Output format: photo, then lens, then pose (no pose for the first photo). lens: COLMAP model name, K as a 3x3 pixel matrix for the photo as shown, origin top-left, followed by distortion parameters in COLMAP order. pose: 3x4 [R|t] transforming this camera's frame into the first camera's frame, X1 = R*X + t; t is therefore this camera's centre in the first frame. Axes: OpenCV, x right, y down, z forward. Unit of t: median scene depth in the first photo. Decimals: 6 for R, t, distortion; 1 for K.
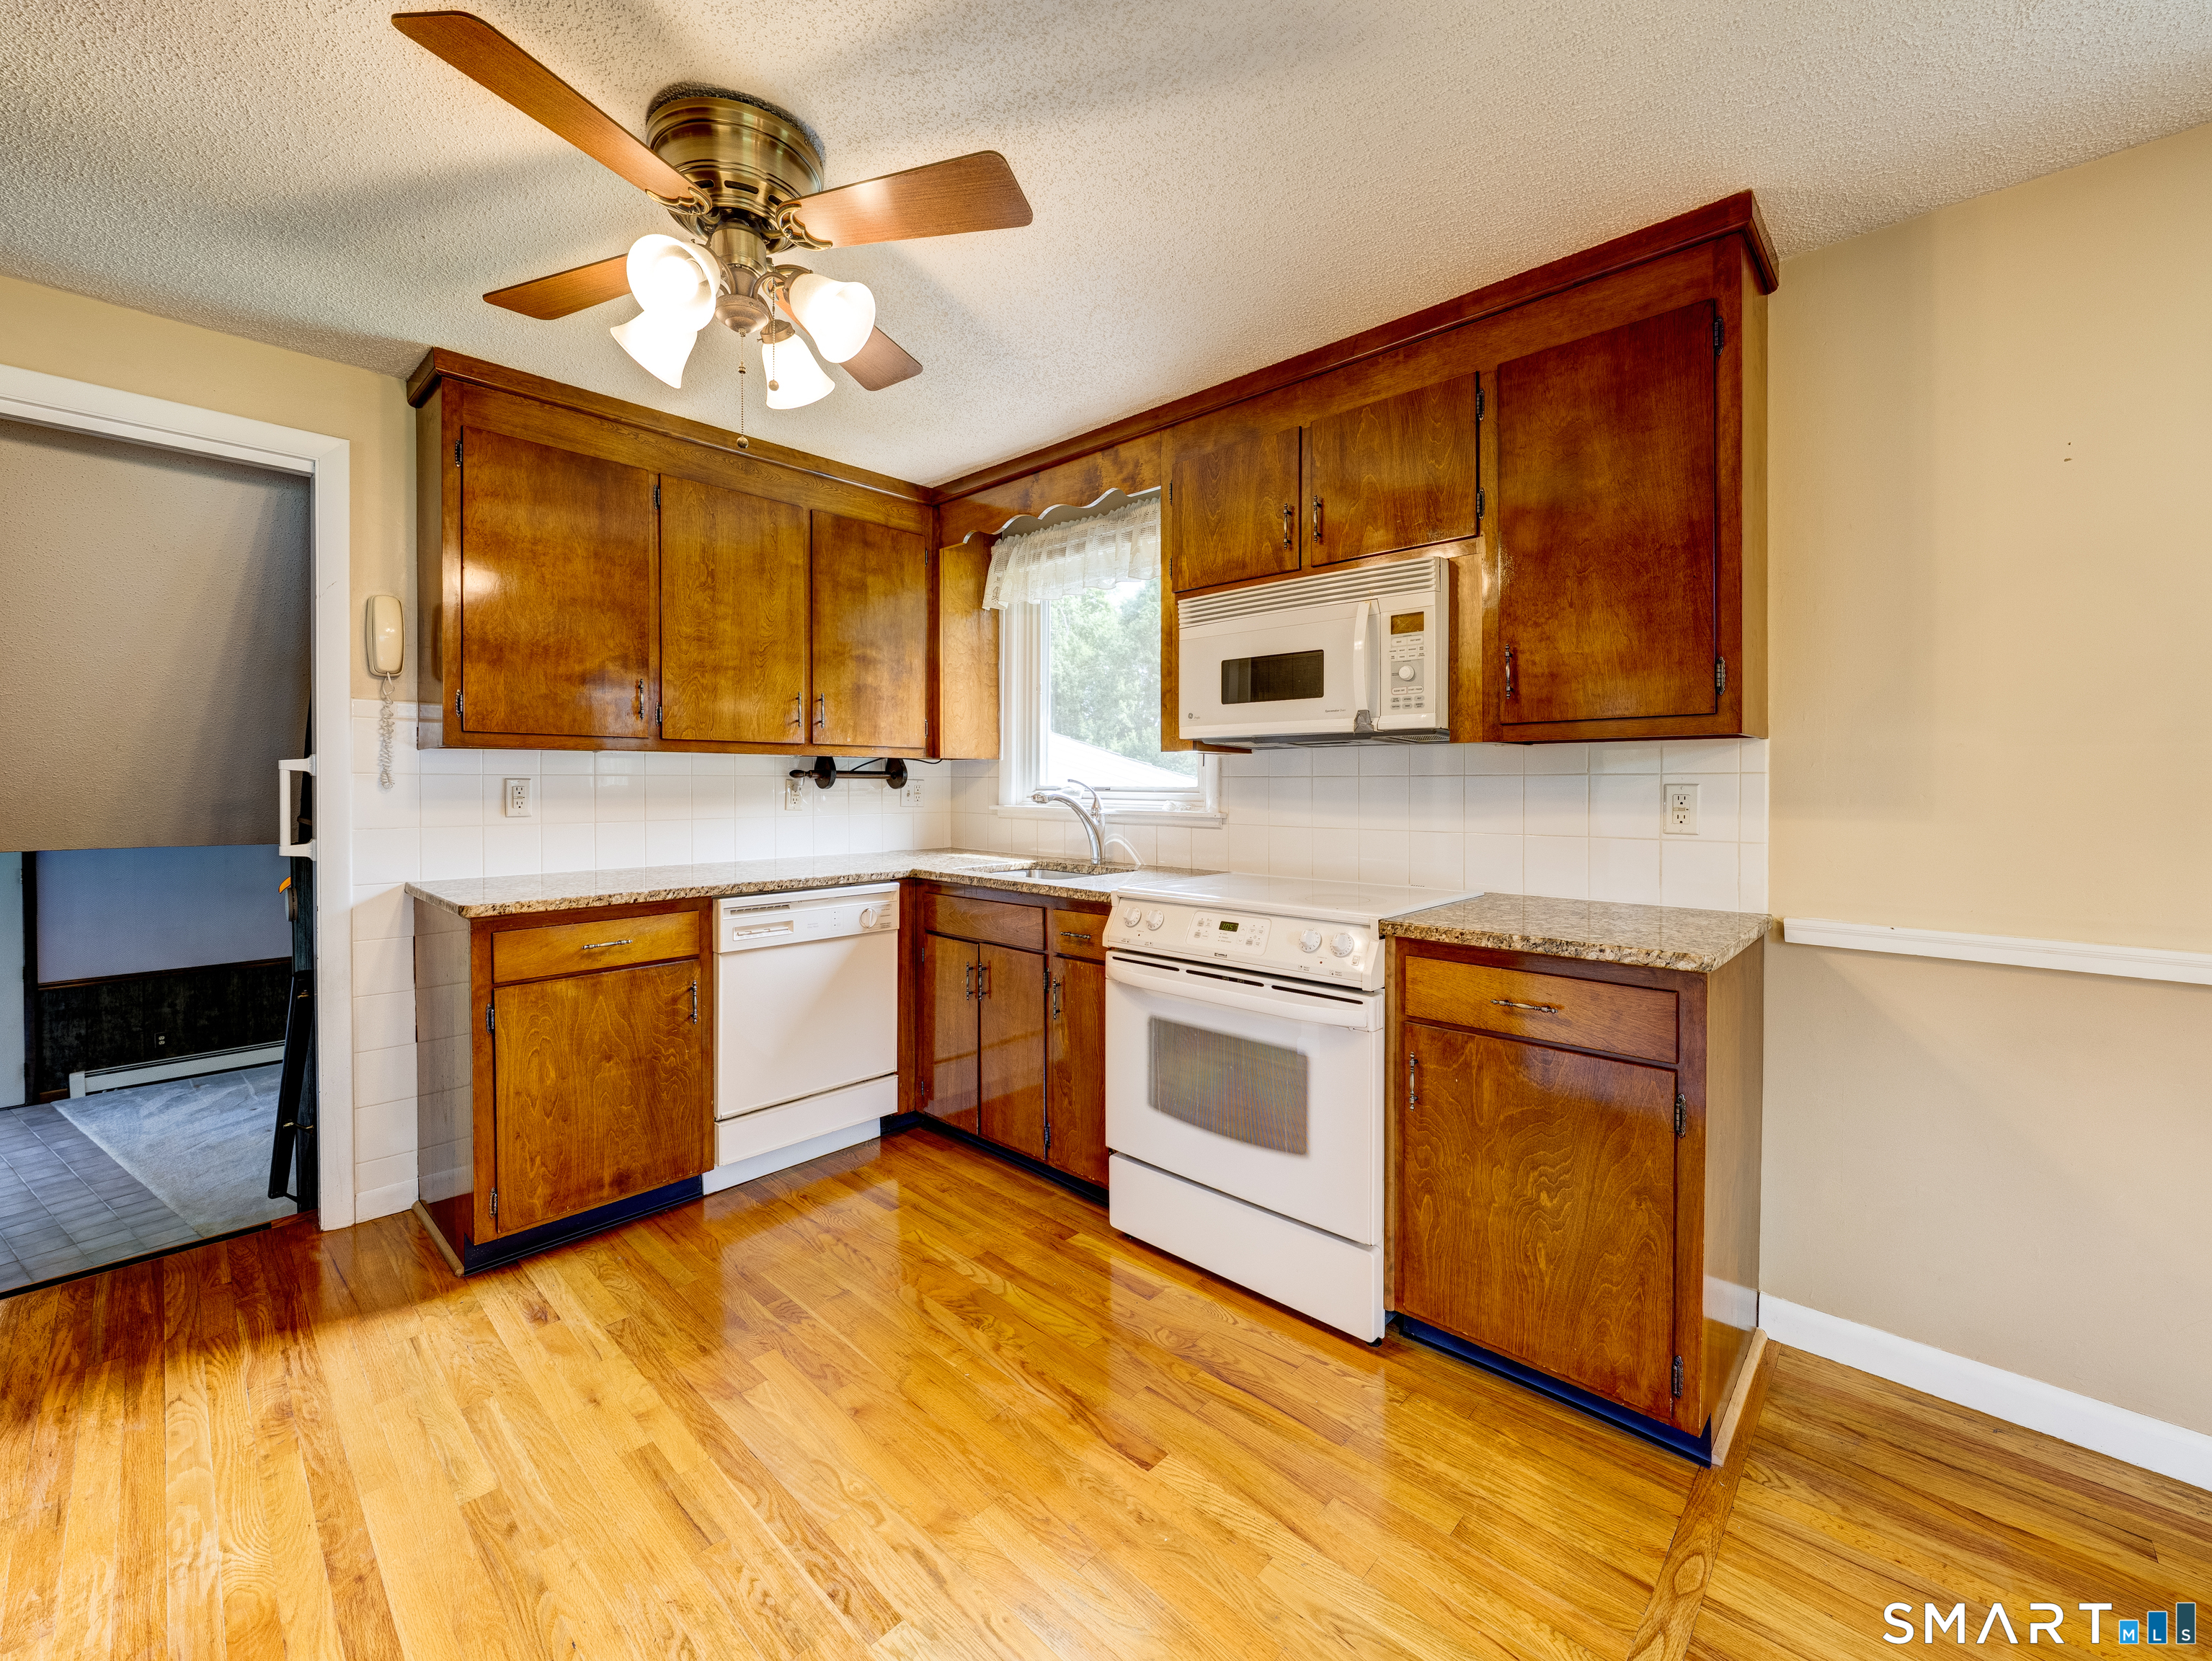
lens RADIAL K [[914.2, 0, 1222.7], [0, 914.2, 793.5], [0, 0, 1]] dist [-0.006911, 0.000826]
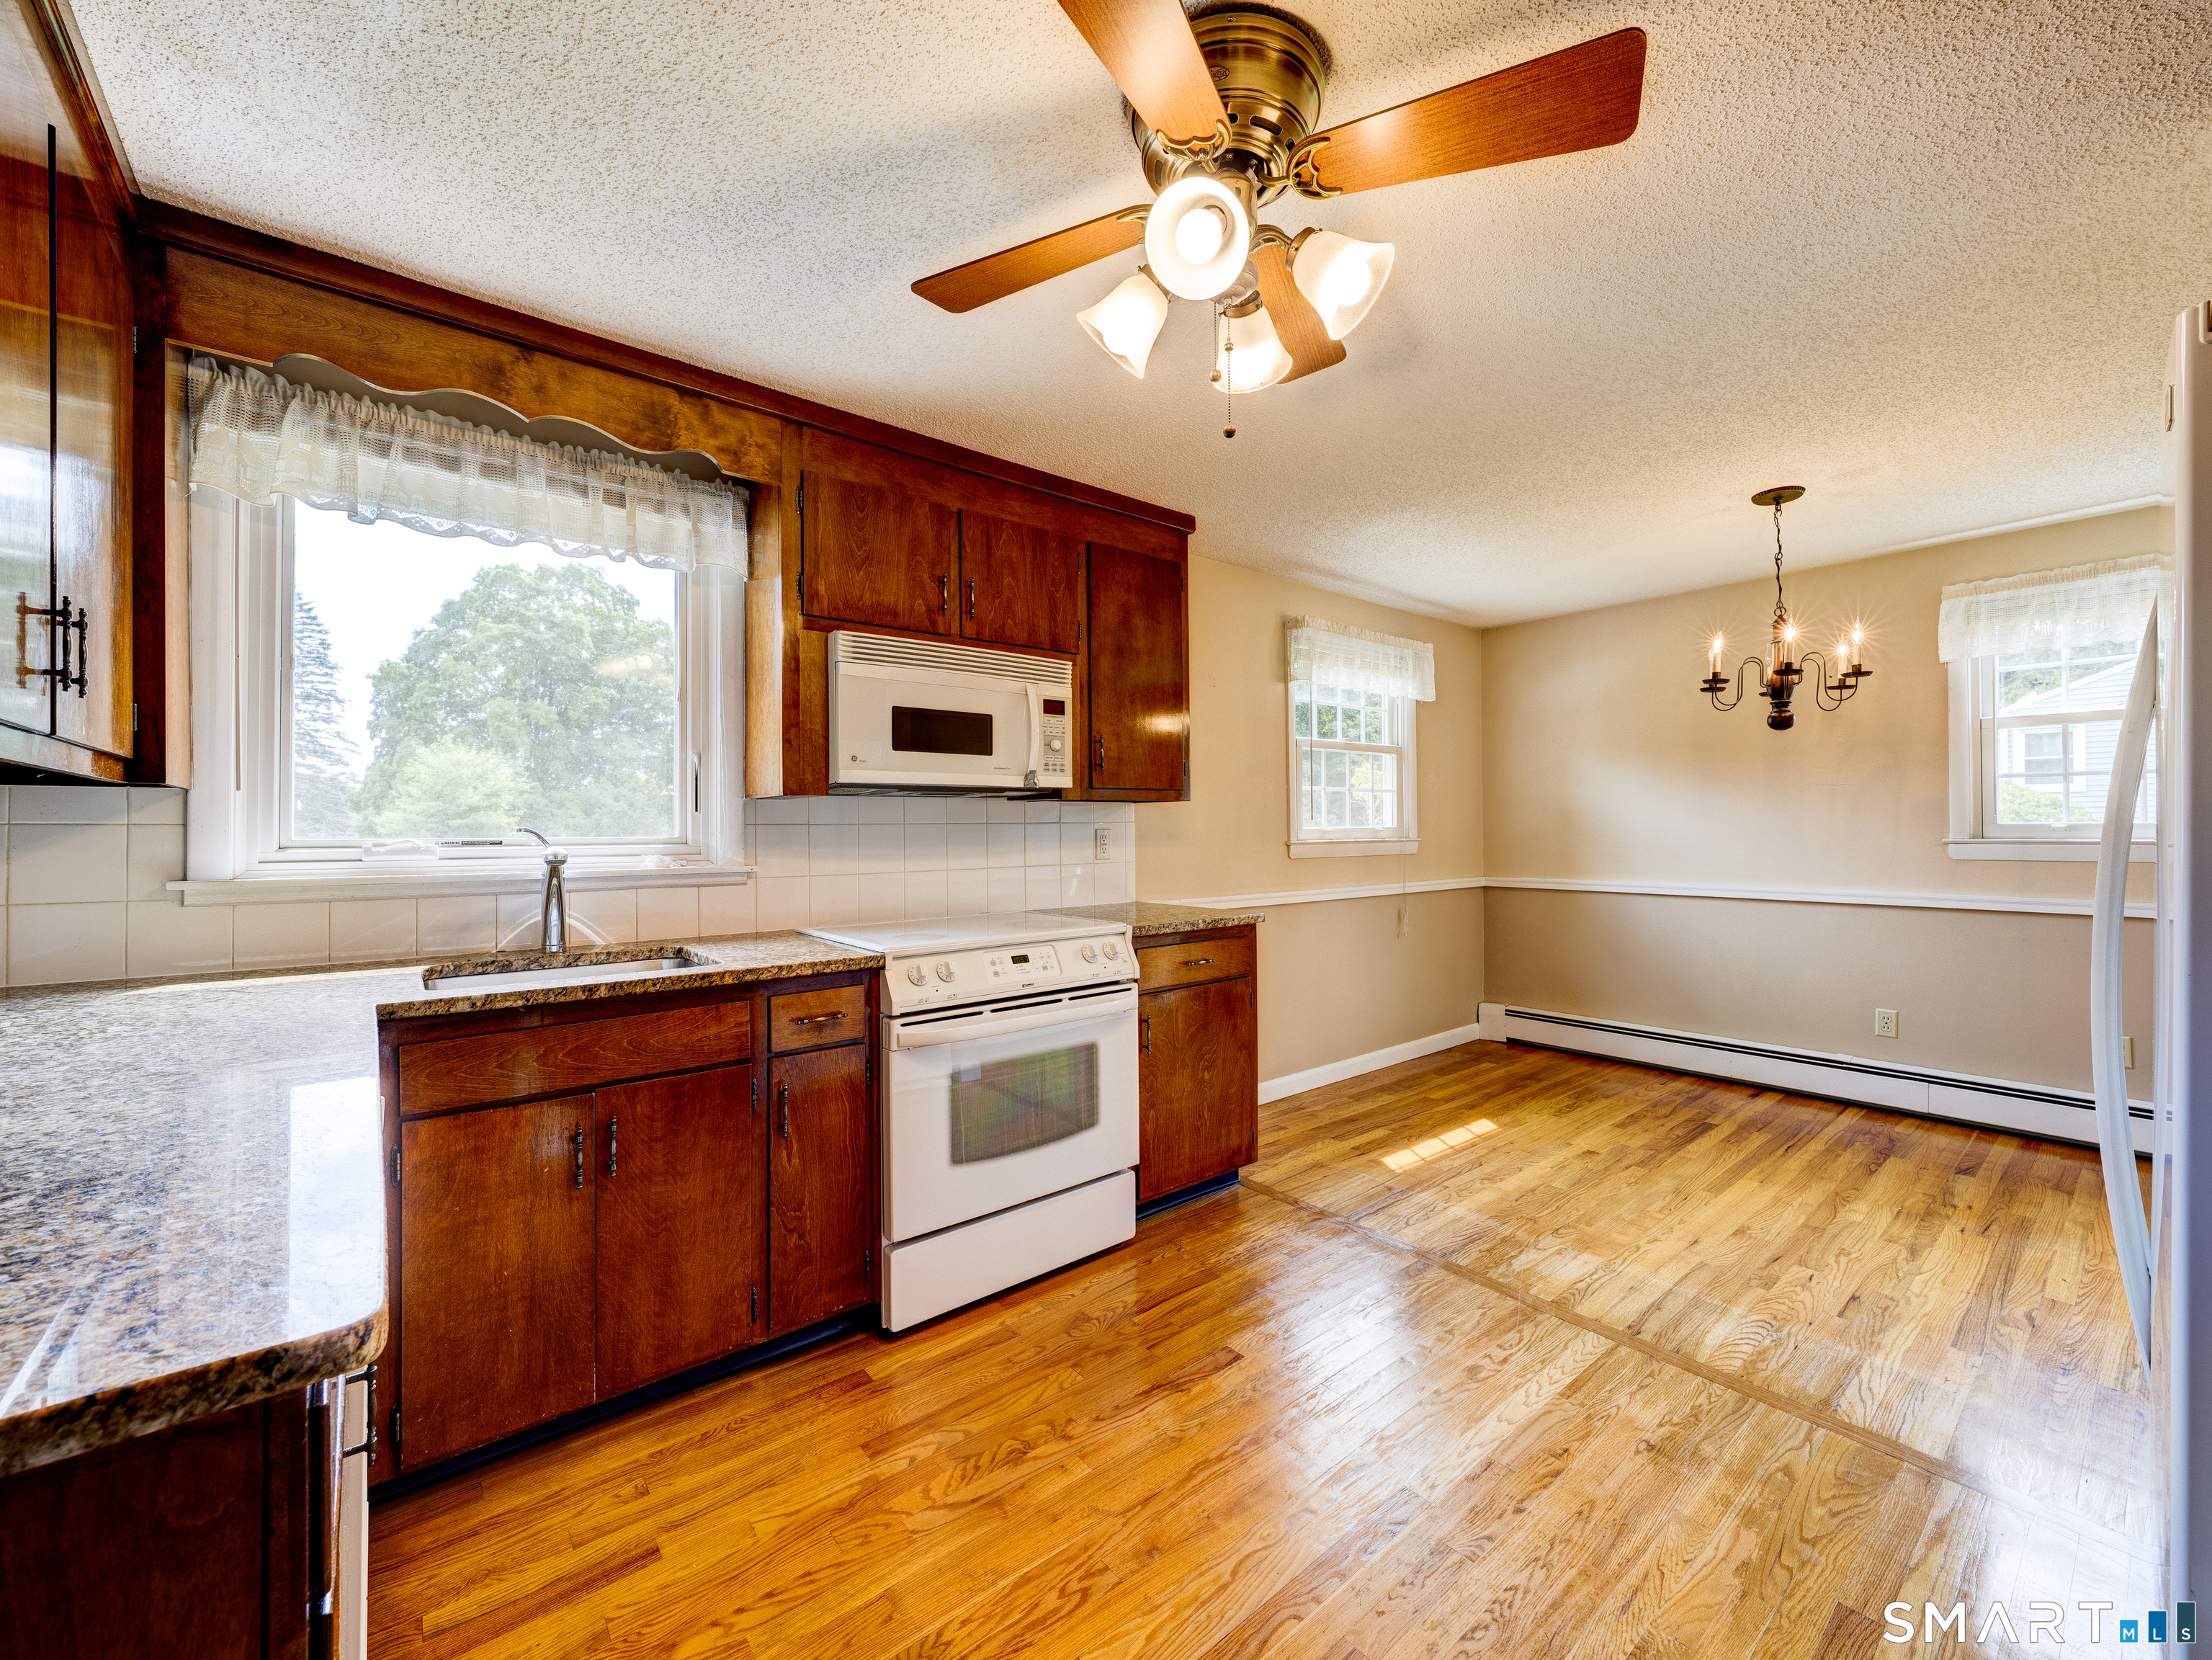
lens RADIAL K [[855.1, 0, 1041.2], [0, 855.1, 825.6], [0, 0, 1]] dist [-0.001938, 0.000383]
pose [[0.227090, -0.001077, 0.973873, -0.921469], [0.017313, 0.999846, -0.002932, -0.012303], [-0.973720, 0.017526, 0.227074, 0.681859]]
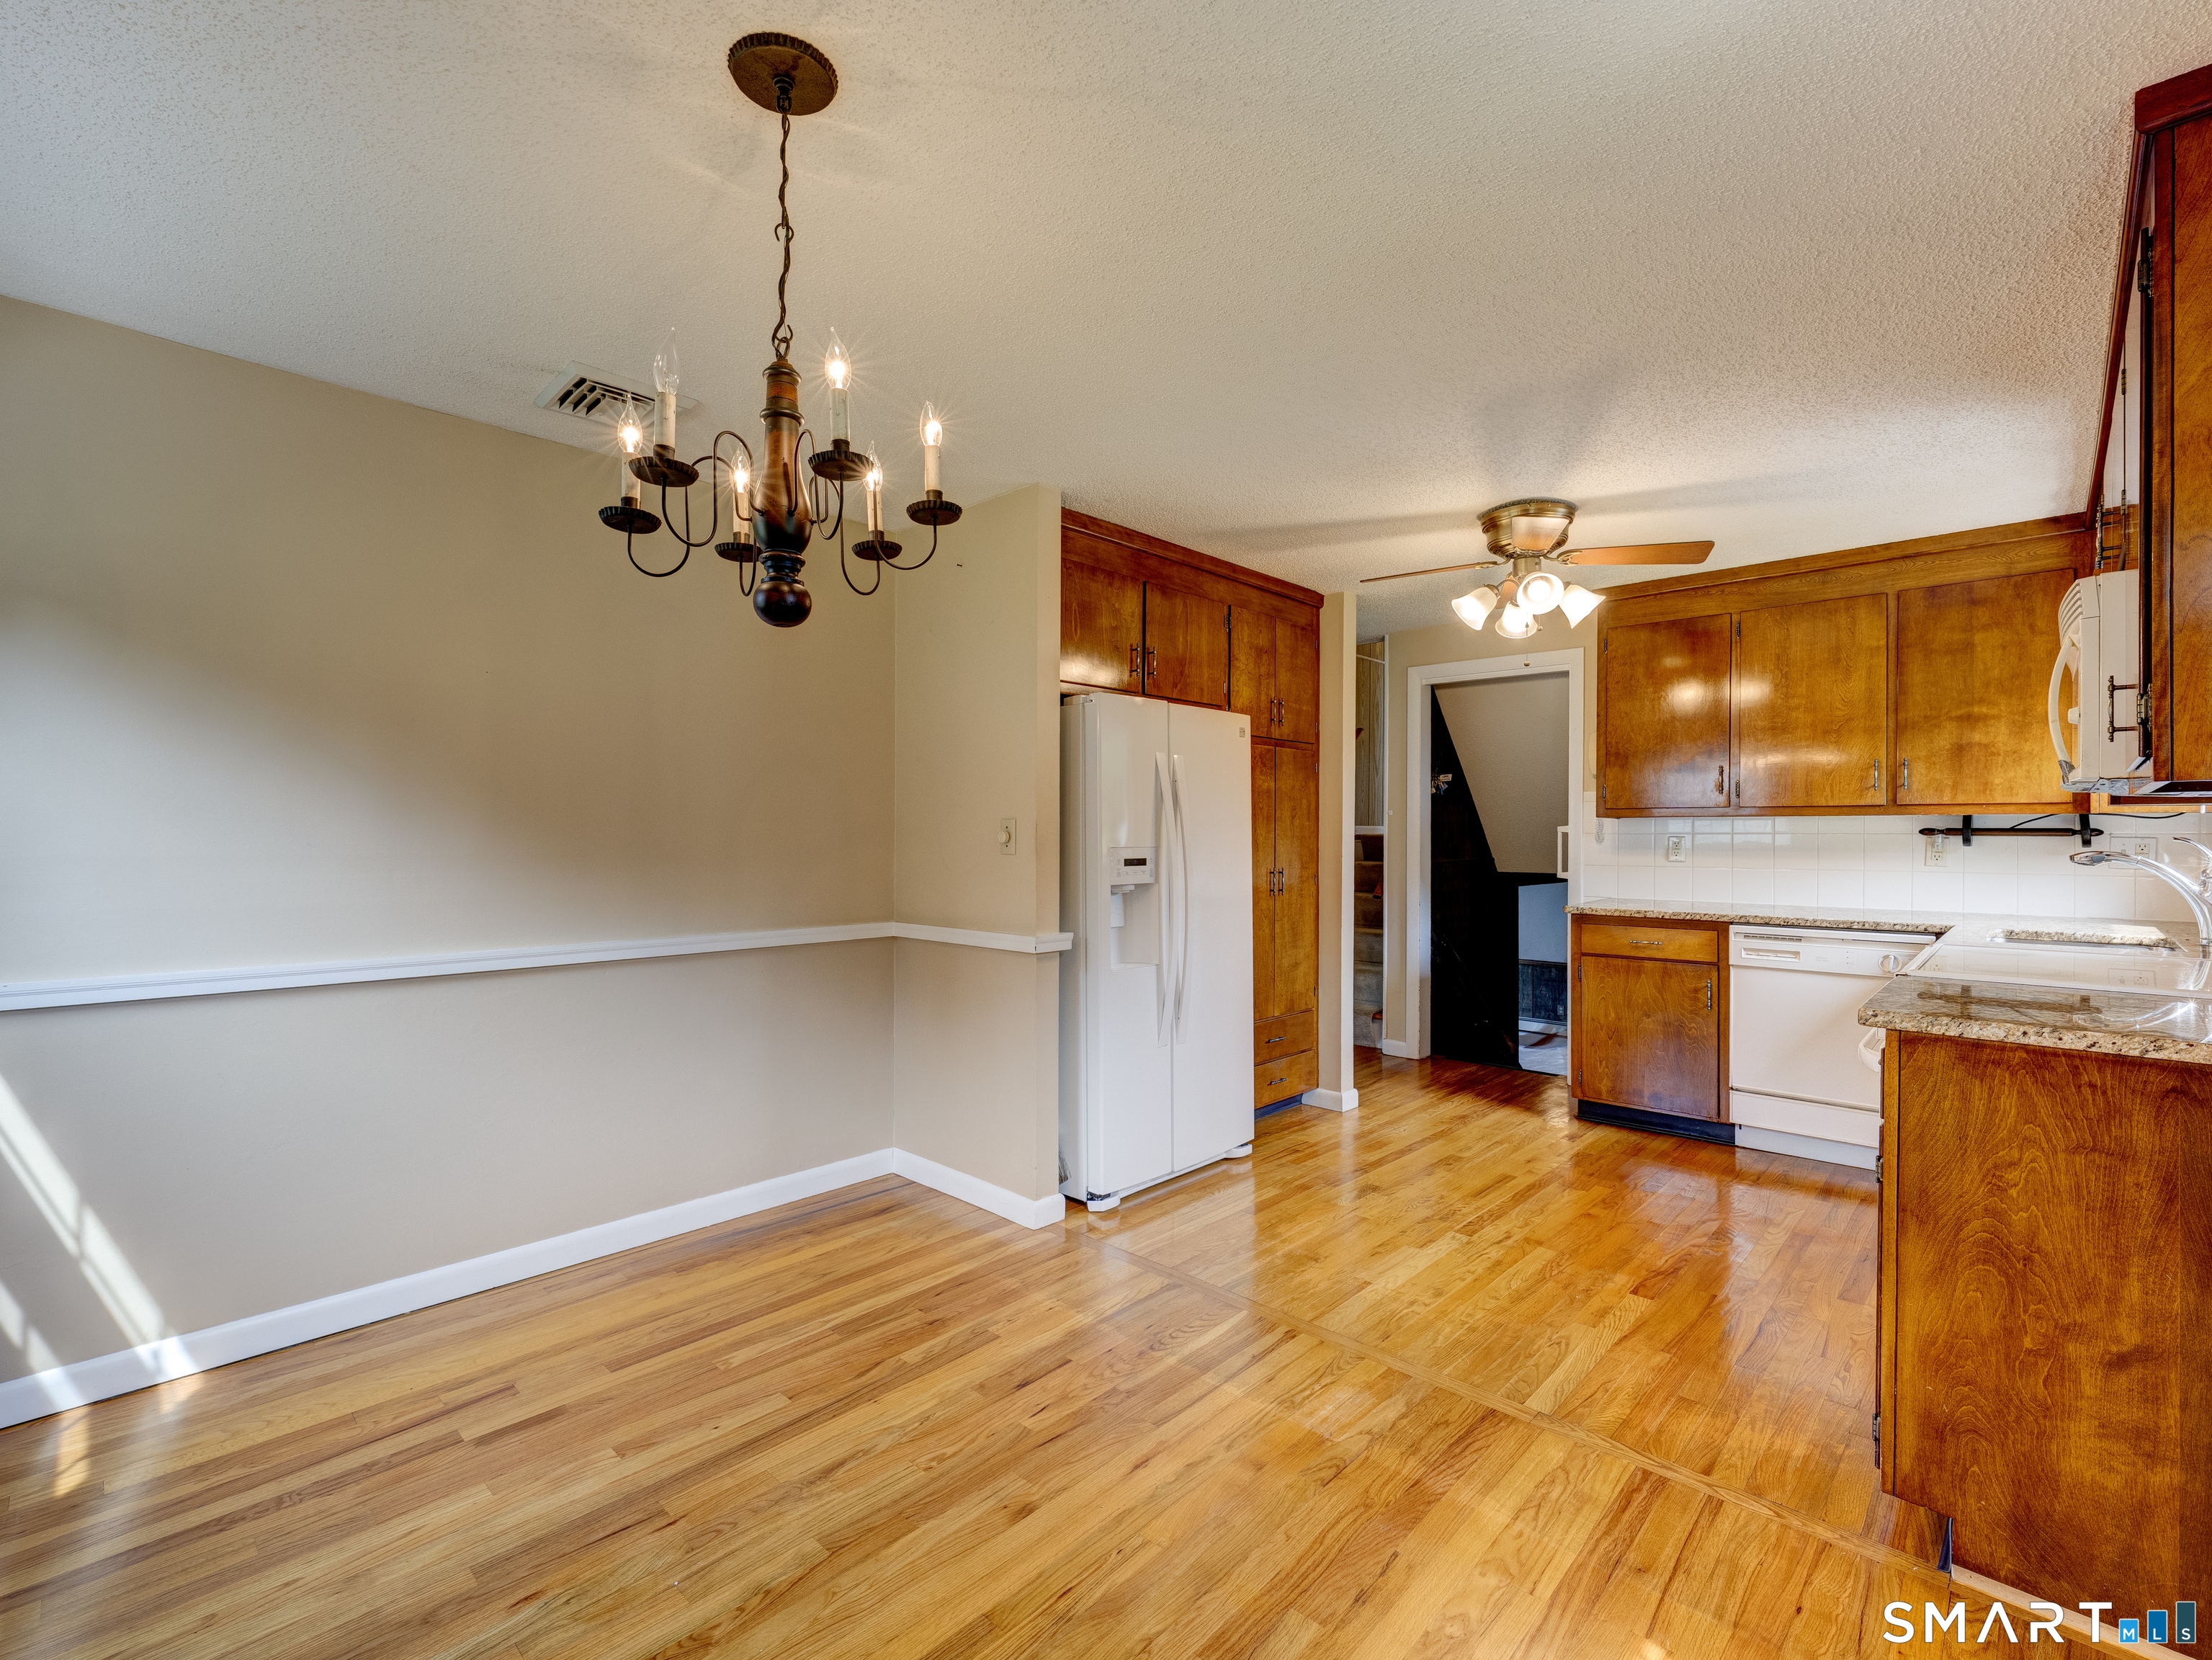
lens RADIAL K [[1063.6, 0, 1015.1], [0, 1063.6, 840.0], [0, 0, 1]] dist [-0.002563, -0.000973]
pose [[-0.100996, 0.004766, -0.994875, 1.222494], [-0.015362, 0.999862, 0.006350, -0.005145], [0.994768, 0.015925, -0.100909, 0.101993]]
